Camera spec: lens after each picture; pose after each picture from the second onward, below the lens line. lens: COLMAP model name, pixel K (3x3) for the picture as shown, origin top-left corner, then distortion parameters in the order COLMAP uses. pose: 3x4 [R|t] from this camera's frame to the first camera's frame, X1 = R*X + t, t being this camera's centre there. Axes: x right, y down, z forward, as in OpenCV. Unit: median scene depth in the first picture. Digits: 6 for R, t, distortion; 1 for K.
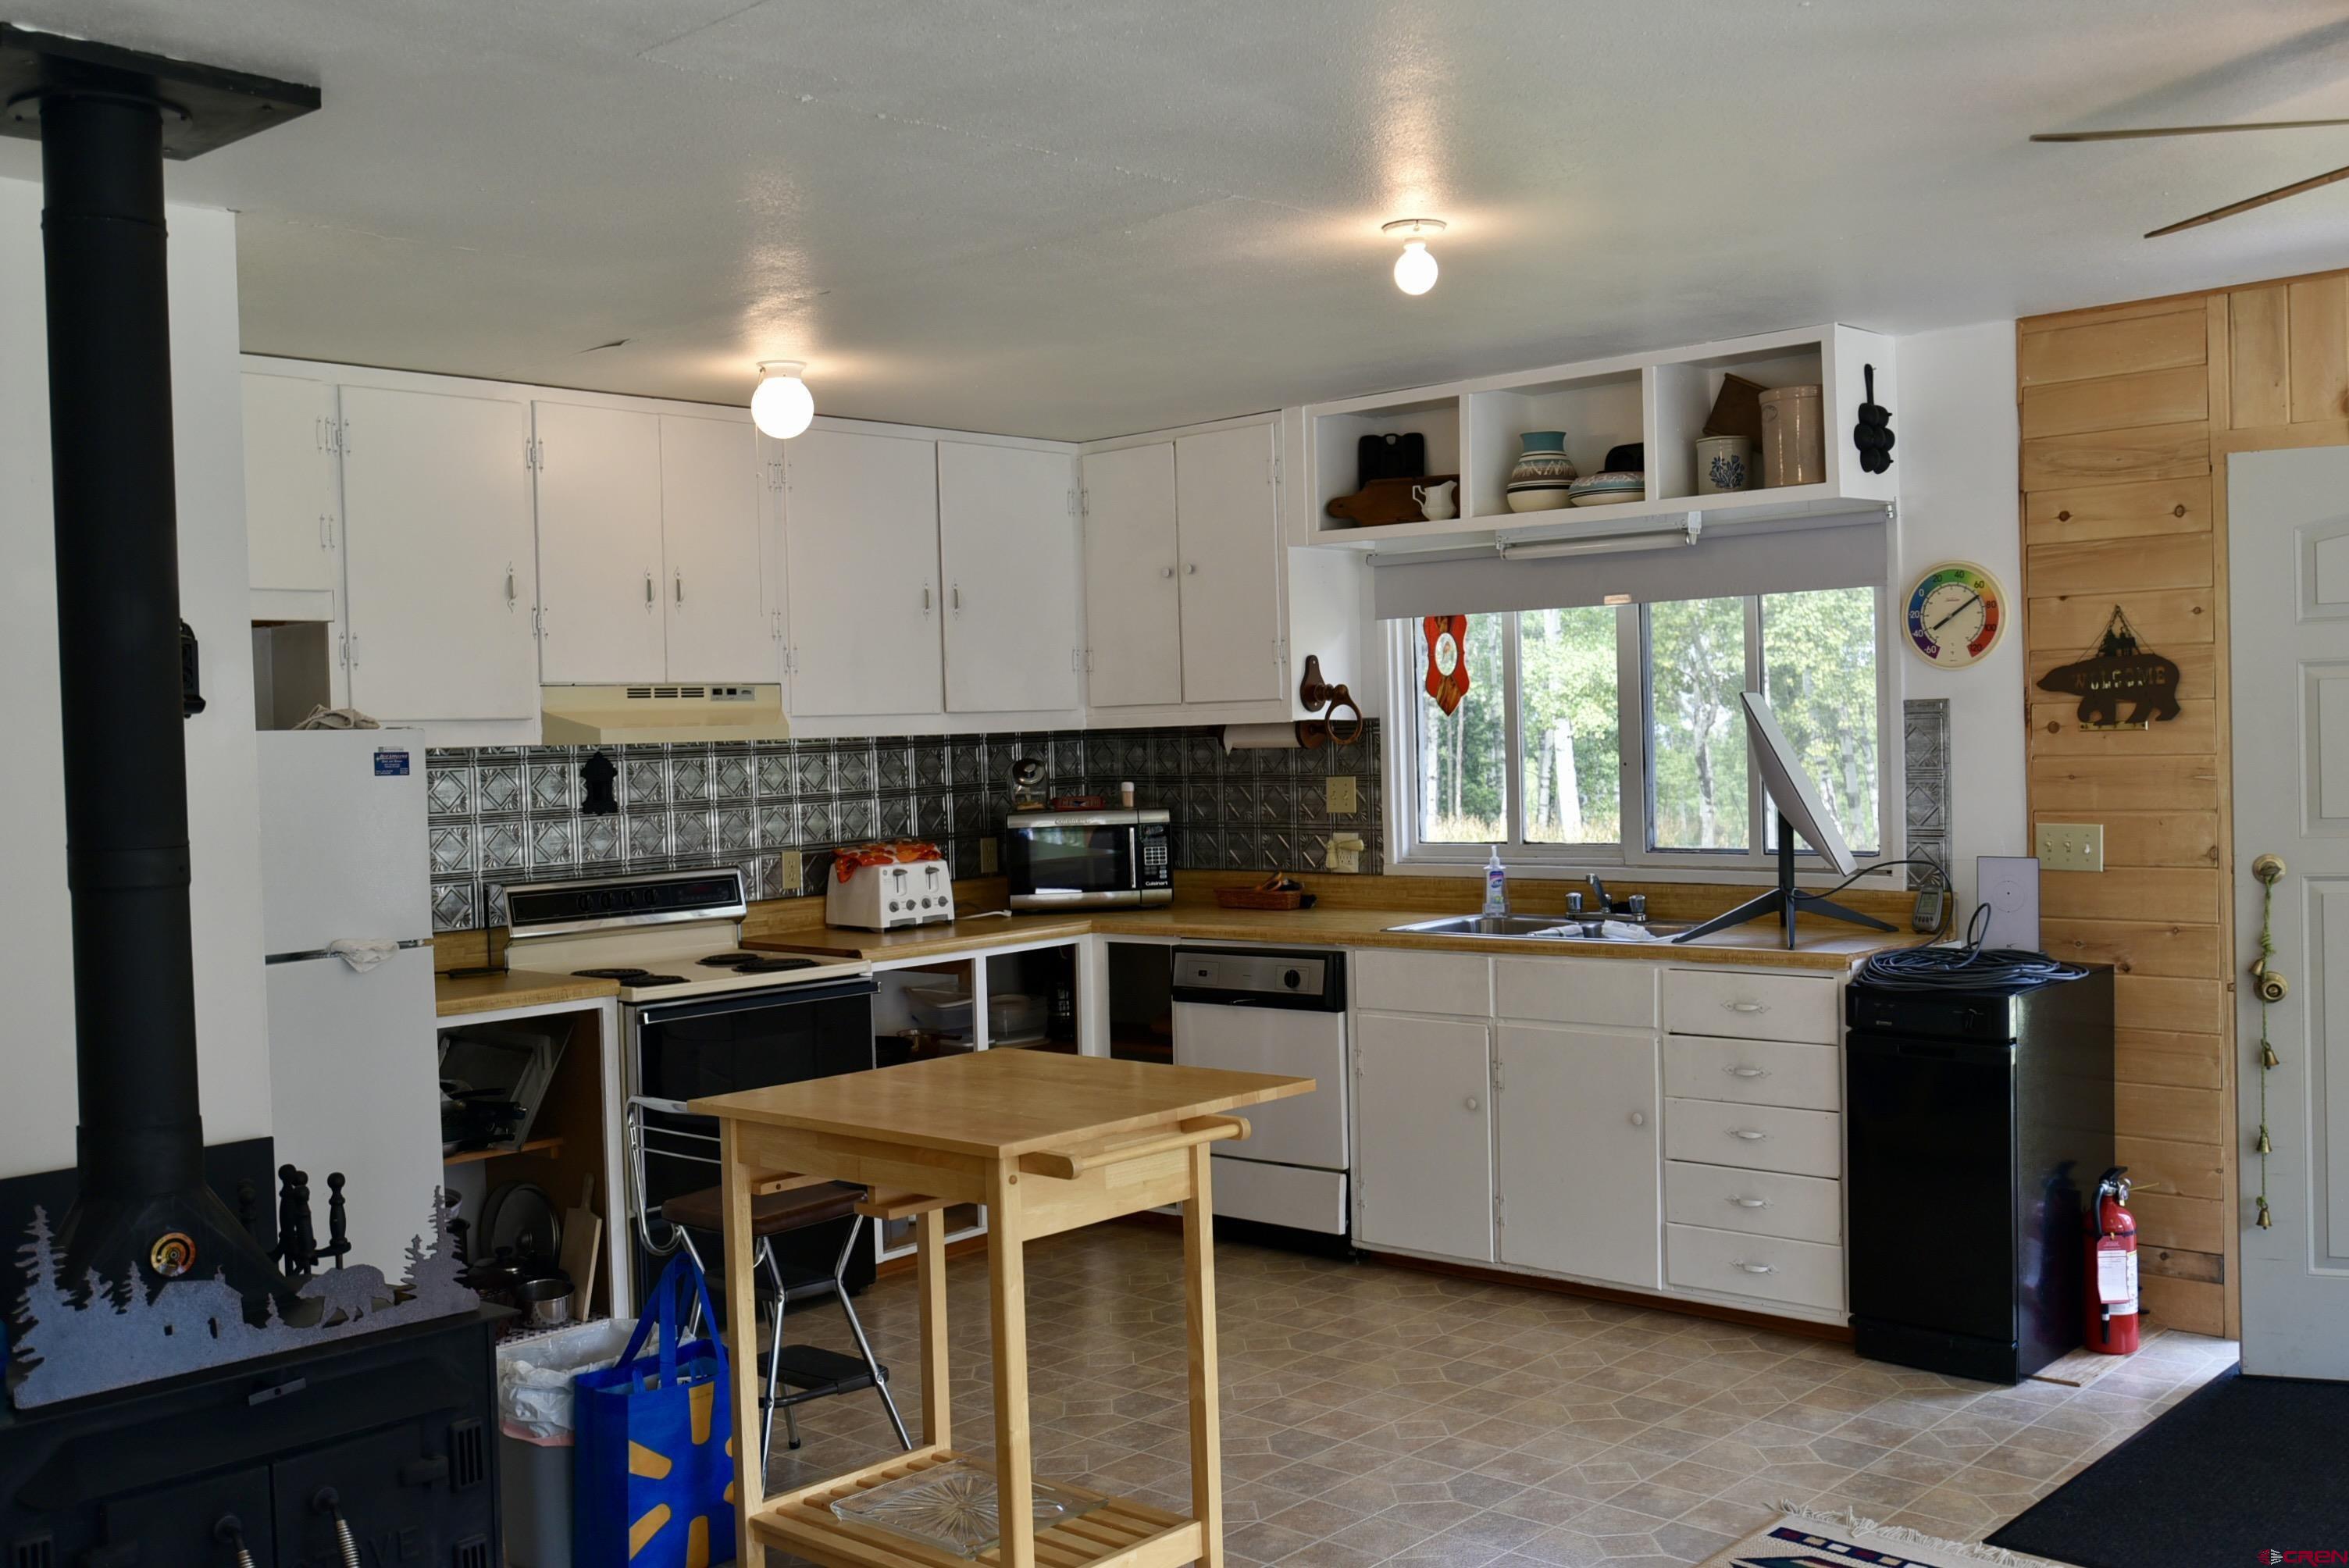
lens RADIAL K [[2155.7, 0, 1174.5], [0, 2155.7, 784.0], [0, 0, 1]] dist [-0.020952, -0.009074]
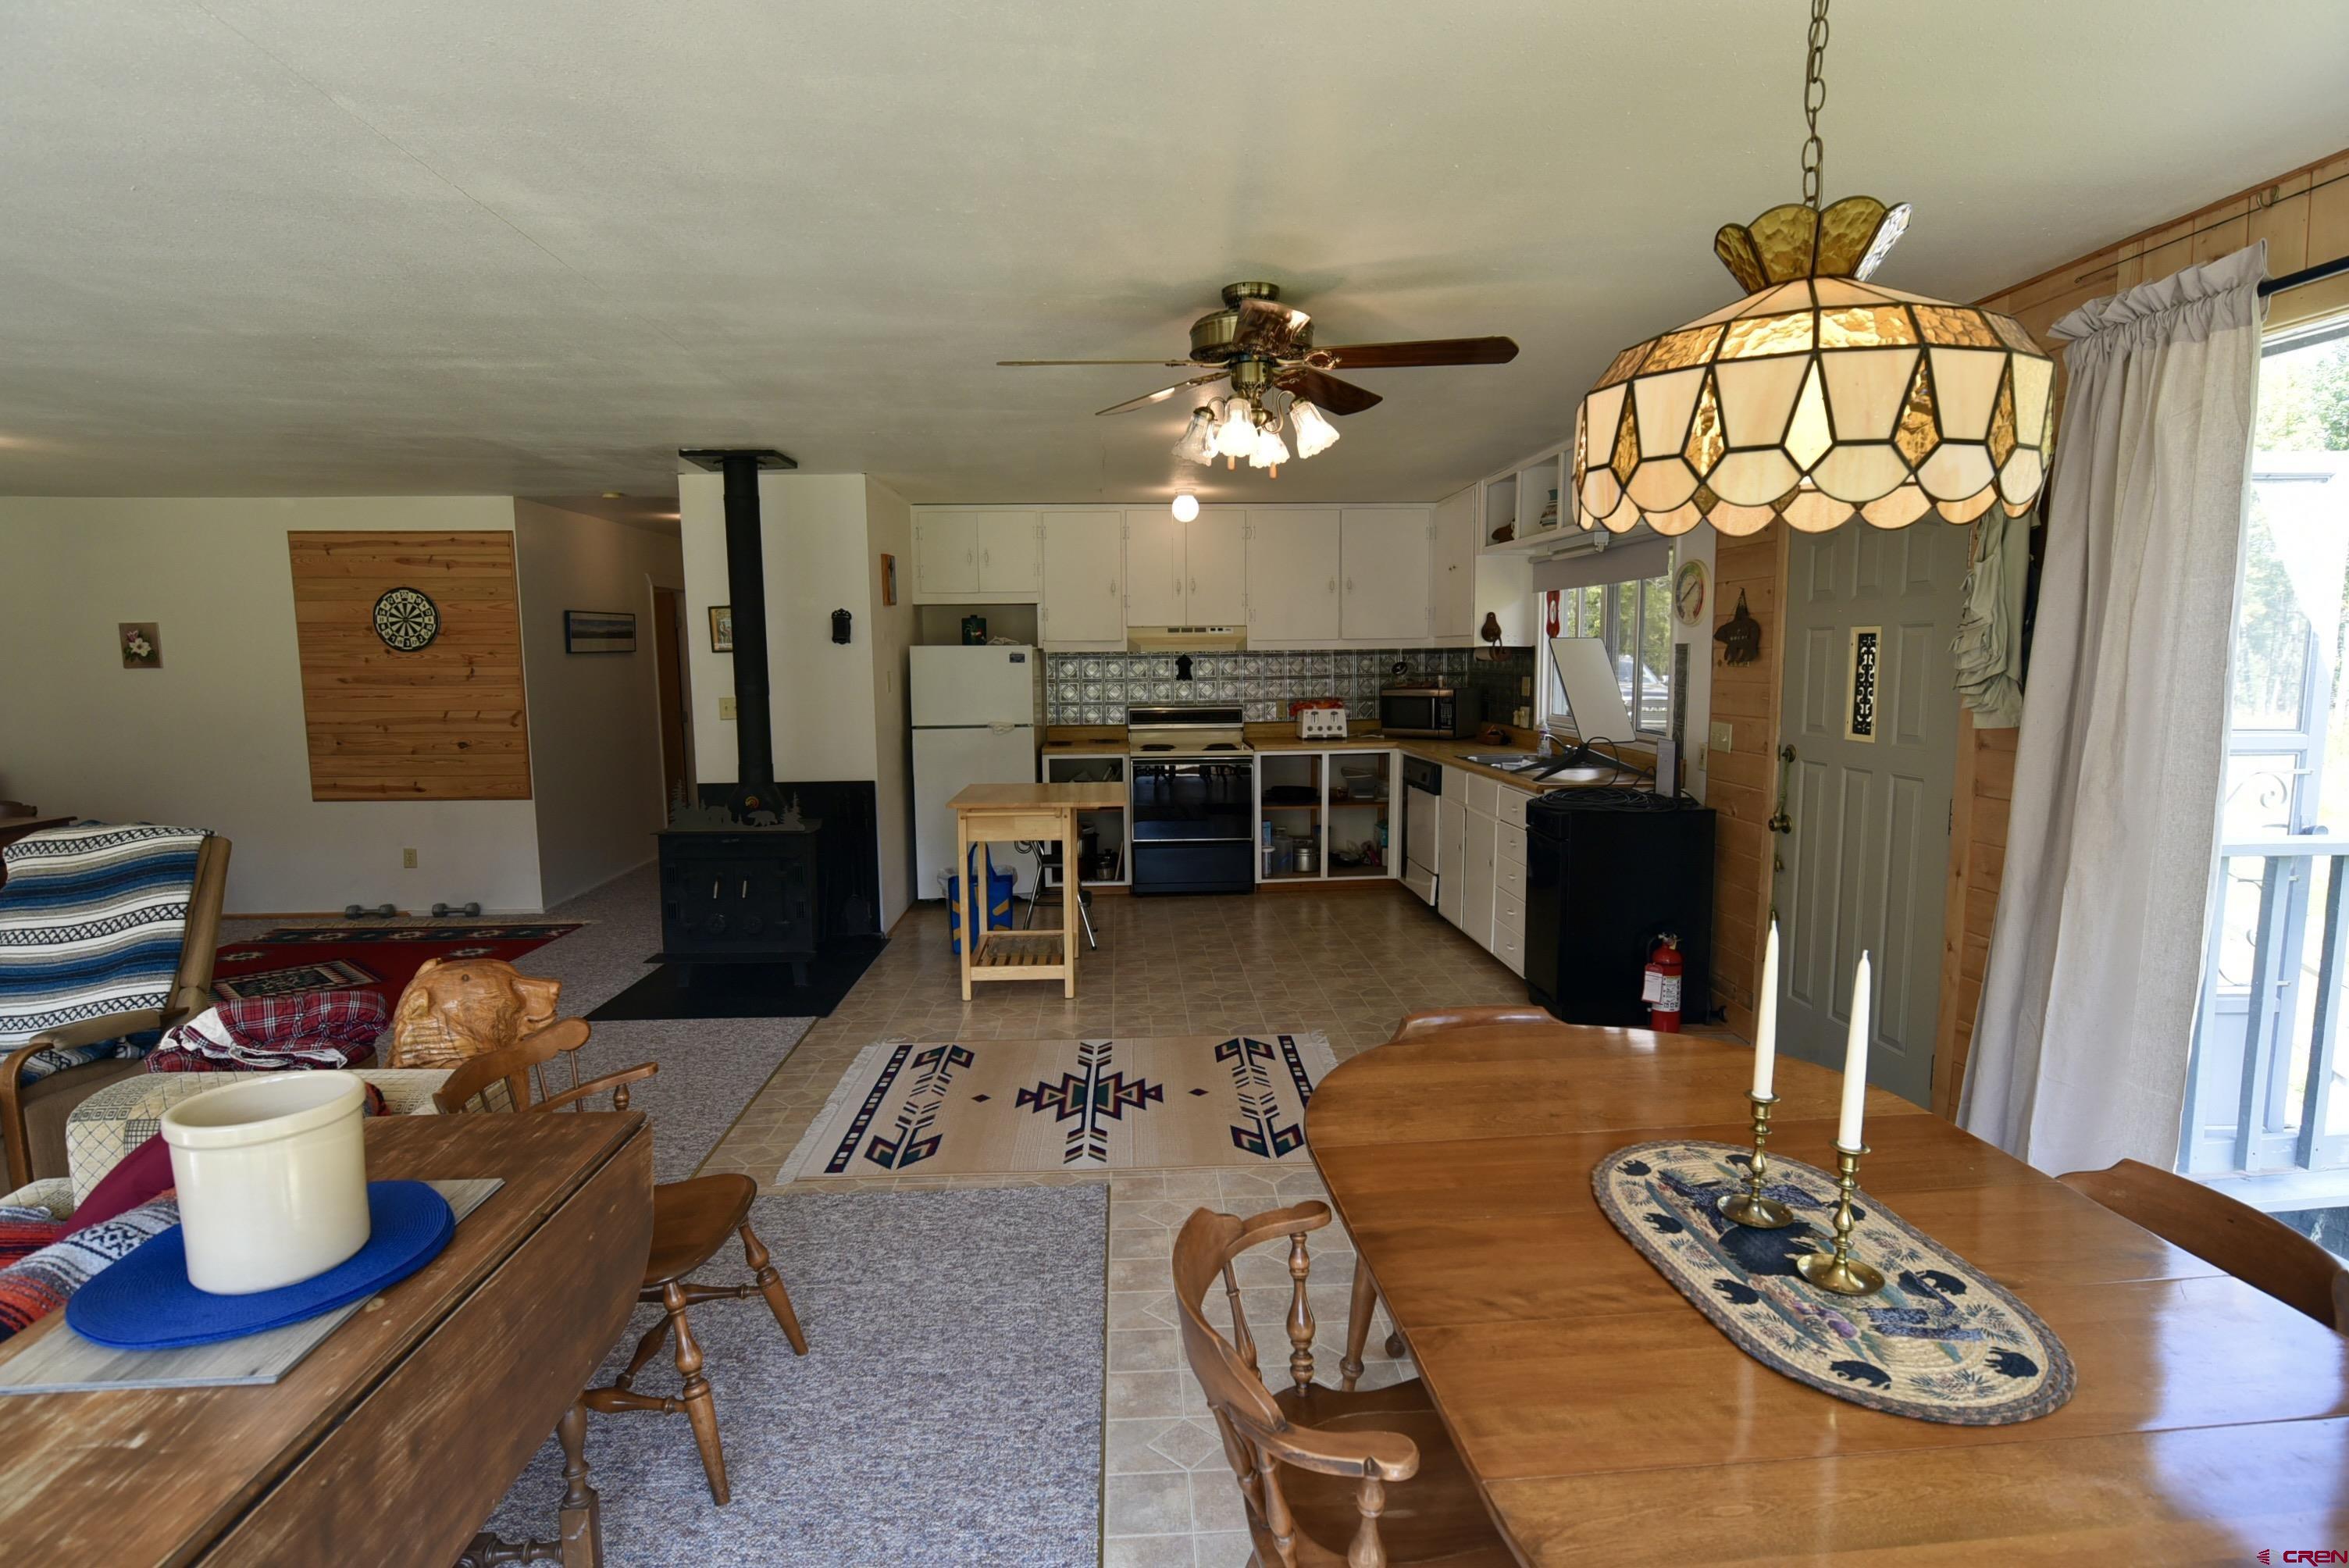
lens RADIAL K [[1142.5, 0, 1174.5], [0, 1142.5, 784.0], [0, 0, 1]] dist [-0.047070, -0.000088]
pose [[0.719060, 0.101943, -0.687430, 0.639082], [-0.027601, 0.992591, 0.118326, -0.022710], [0.694400, -0.066110, 0.716546, 0.082471]]
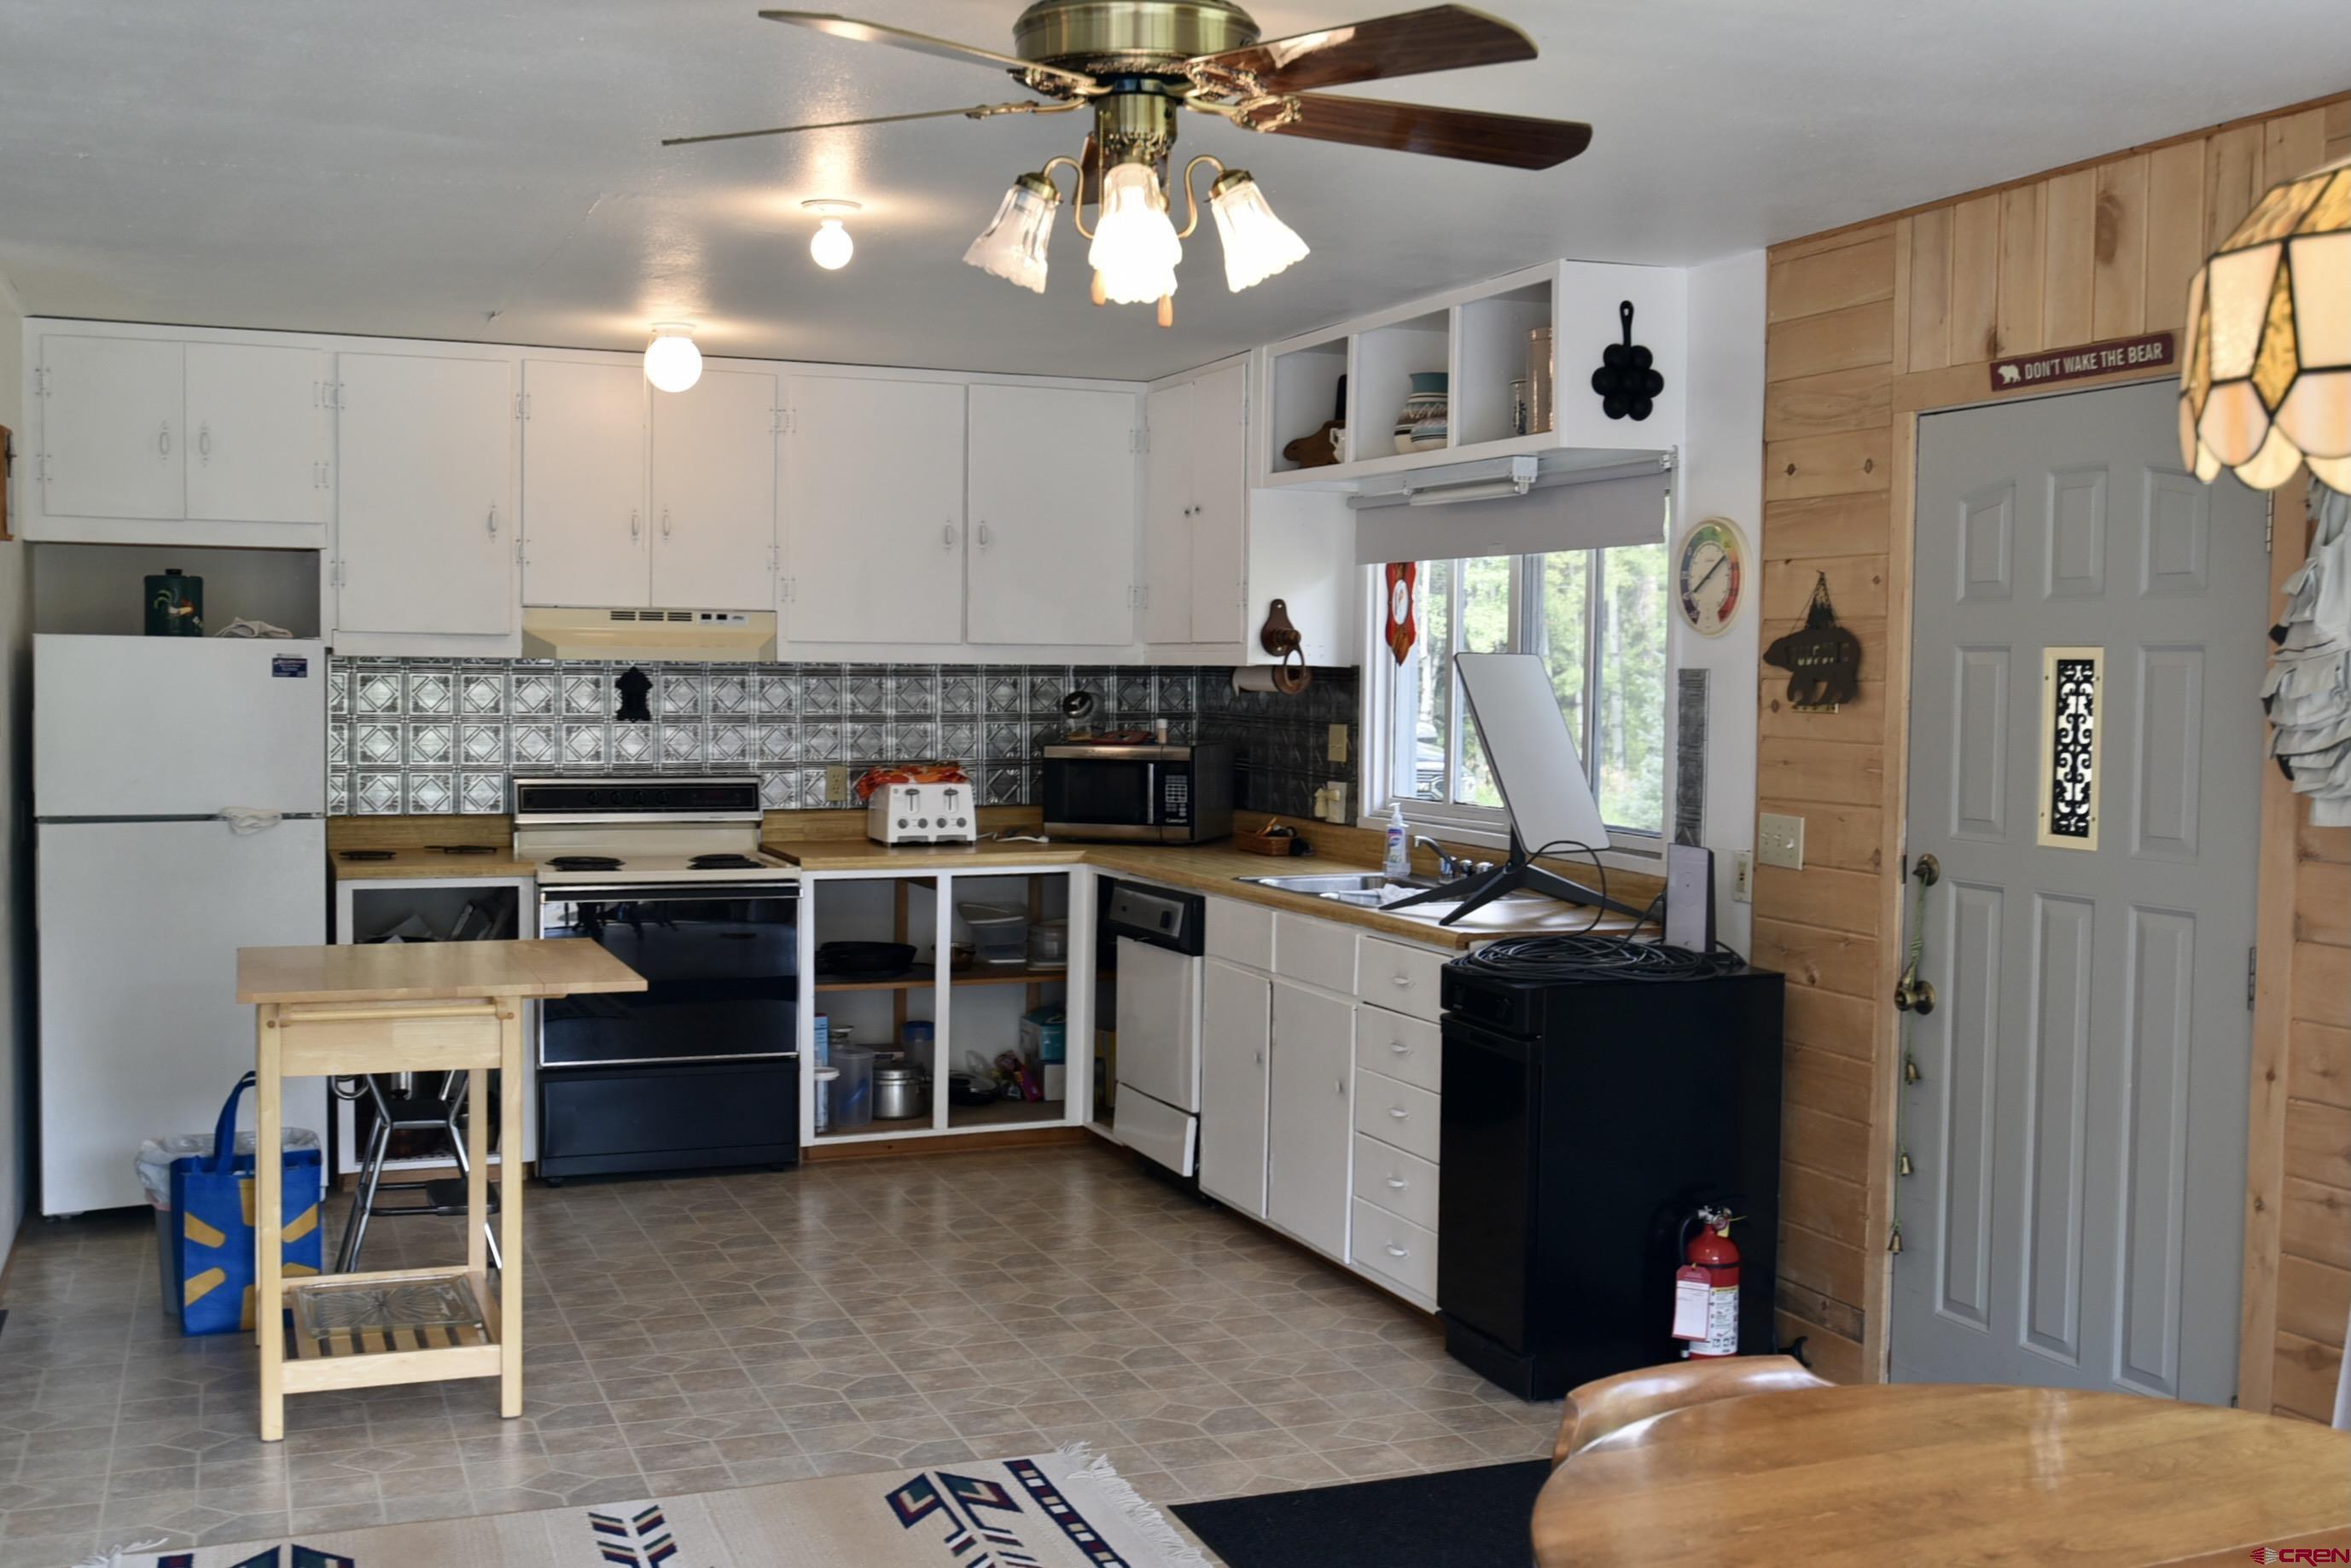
lens RADIAL K [[2338.1, 0, 1175.5], [0, 2338.1, 784.0], [0, 0, 1]] dist [-0.029156, -0.027148]
pose [[0.904509, 0.063264, -0.421735, 0.535682], [-0.050362, 0.997861, 0.041676, -0.019654], [0.423470, -0.016457, 0.905761, 0.011181]]
